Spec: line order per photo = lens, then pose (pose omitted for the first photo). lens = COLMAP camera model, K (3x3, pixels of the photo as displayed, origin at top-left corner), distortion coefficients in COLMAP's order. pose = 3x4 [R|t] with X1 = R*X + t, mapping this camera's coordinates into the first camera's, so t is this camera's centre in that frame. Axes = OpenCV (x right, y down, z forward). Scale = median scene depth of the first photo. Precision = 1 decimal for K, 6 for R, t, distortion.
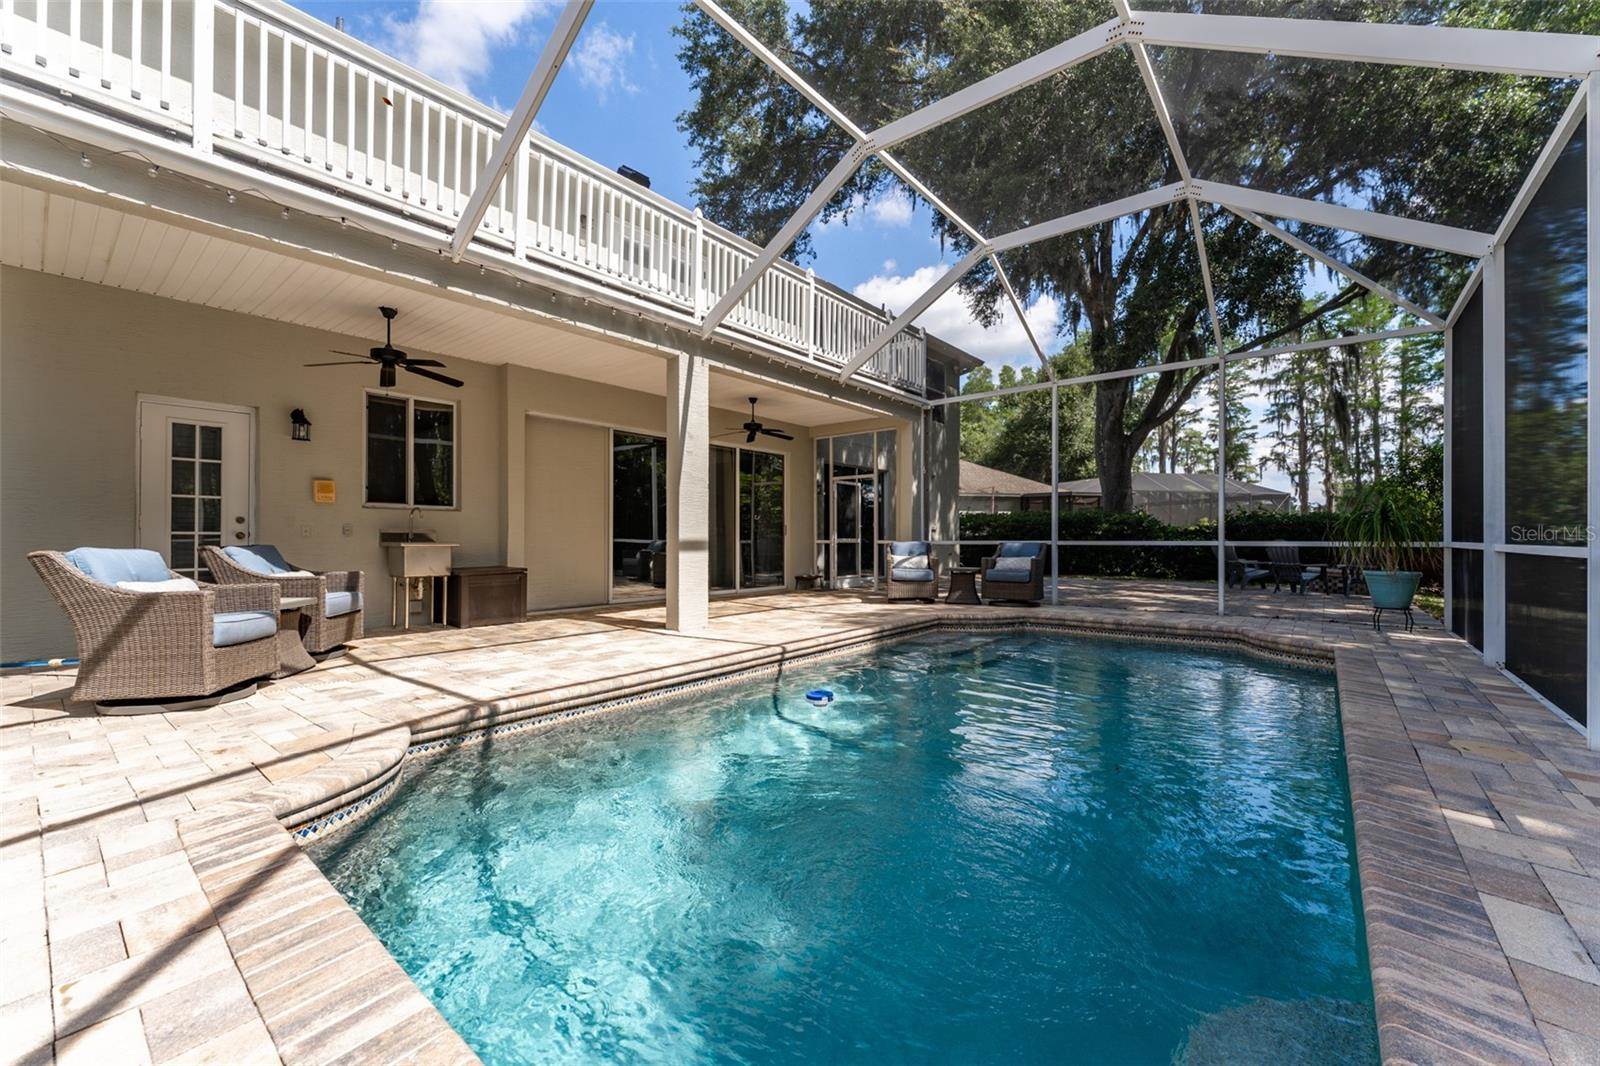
lens RADIAL K [[647.0, 0, 804.1], [0, 647.0, 530.0], [0, 0, 1]] dist [-0.002278, 0.000446]
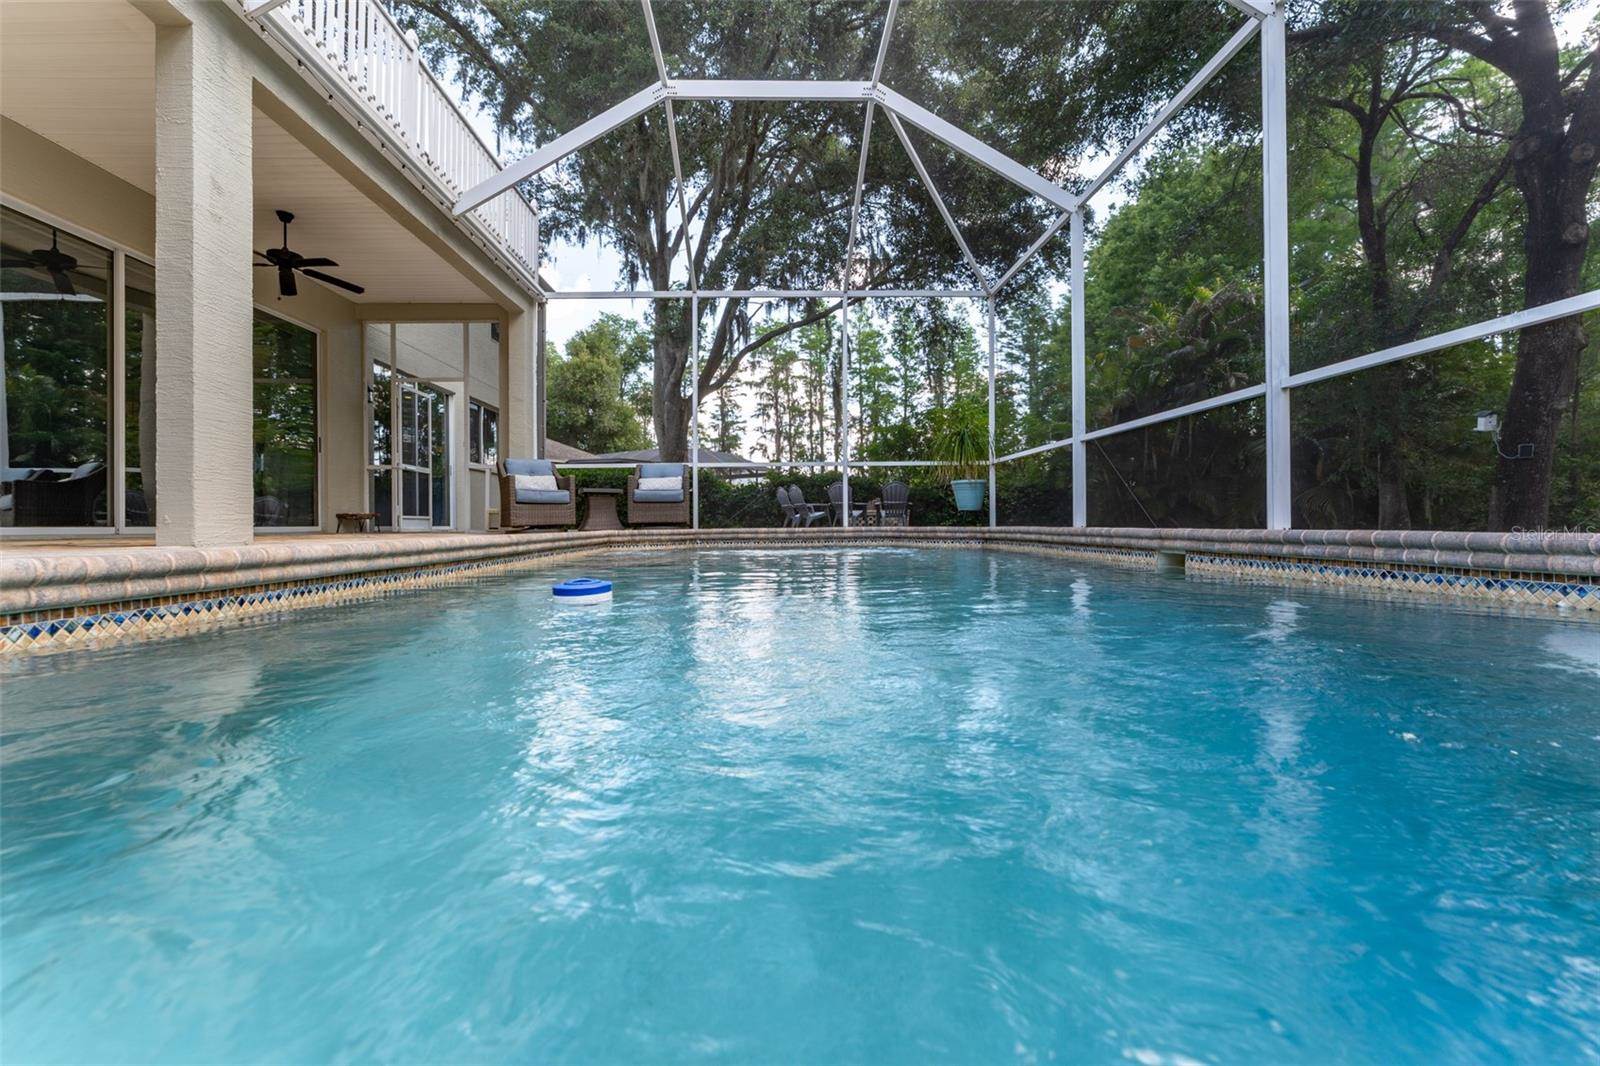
lens RADIAL K [[647.0, 0, 787.2], [0, 647.0, 531.2], [0, 0, 1]] dist [-0.002278, 0.000446]
pose [[0.765499, -0.015046, 0.643261, -0.164484], [-0.001609, 0.999679, 0.025298, 0.131398], [-0.643435, -0.020401, 0.765229, 0.282586]]
